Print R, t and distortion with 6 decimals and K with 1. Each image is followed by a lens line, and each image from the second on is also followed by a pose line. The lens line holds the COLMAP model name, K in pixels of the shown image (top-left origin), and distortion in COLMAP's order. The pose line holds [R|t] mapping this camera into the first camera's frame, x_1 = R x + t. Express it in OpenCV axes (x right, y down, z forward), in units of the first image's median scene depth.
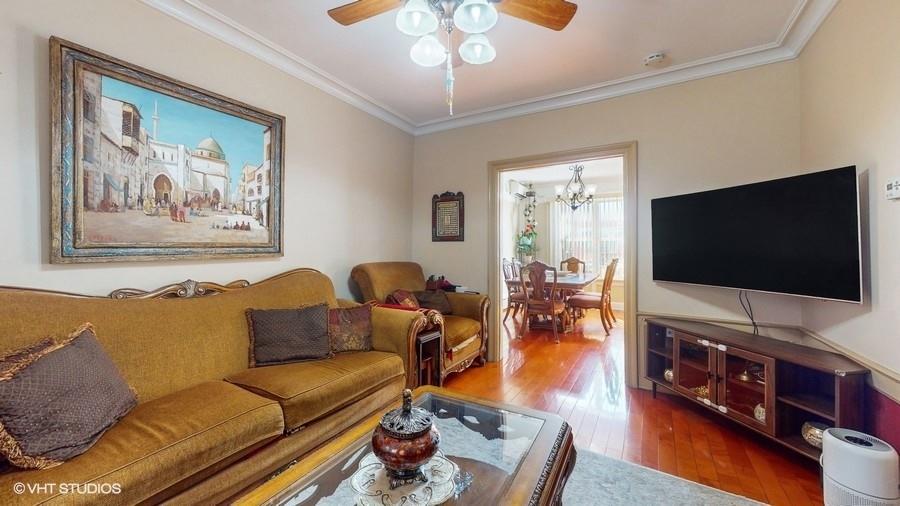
lens RADIAL K [[334.9, 0, 451.5], [0, 334.9, 230.2], [0, 0, 1]] dist [-0.000376, -0.000035]
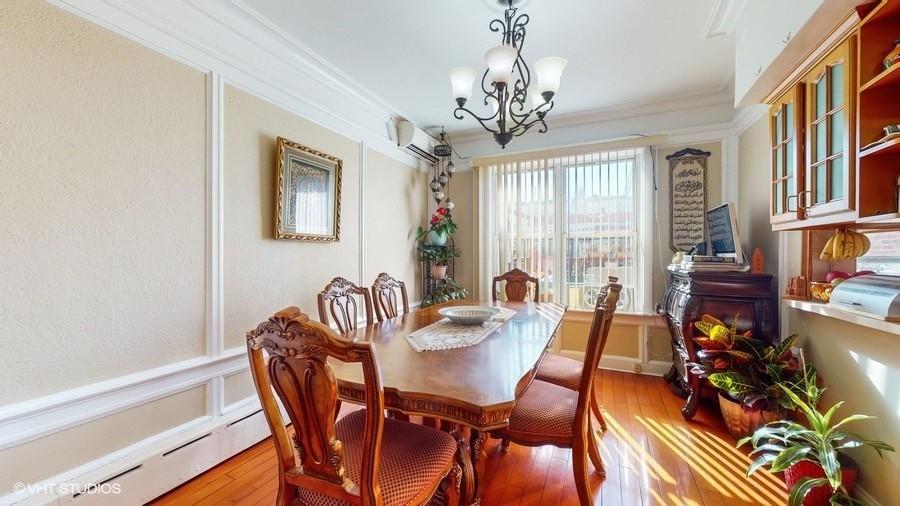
lens RADIAL K [[329.9, 0, 450.0], [0, 329.9, 253.0], [0, 0, 1]] dist [-0.000652, -0.000116]
pose [[0.995899, -0.011934, 0.089686, 0.199169], [0.007182, 0.998563, 0.053115, 0.026942], [-0.090191, -0.052253, 0.994553, 0.470125]]
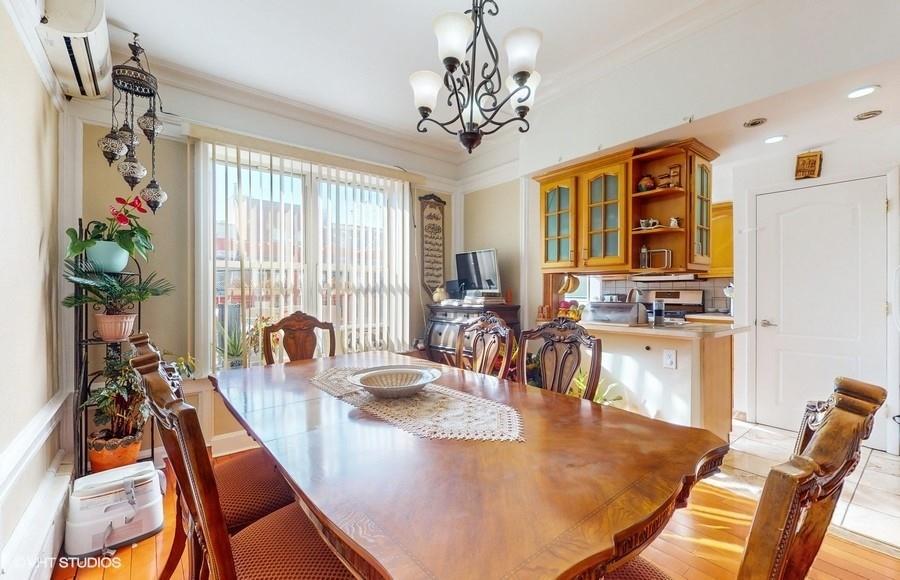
lens RADIAL K [[371.4, 0, 417.3], [0, 371.4, 291.9], [0, 0, 1]] dist [-0.001467, -0.000147]
pose [[0.401021, -0.013612, 0.915968, 0.054712], [-0.046013, 0.998328, 0.034980, 0.037624], [-0.914913, -0.056174, 0.399724, 0.671685]]
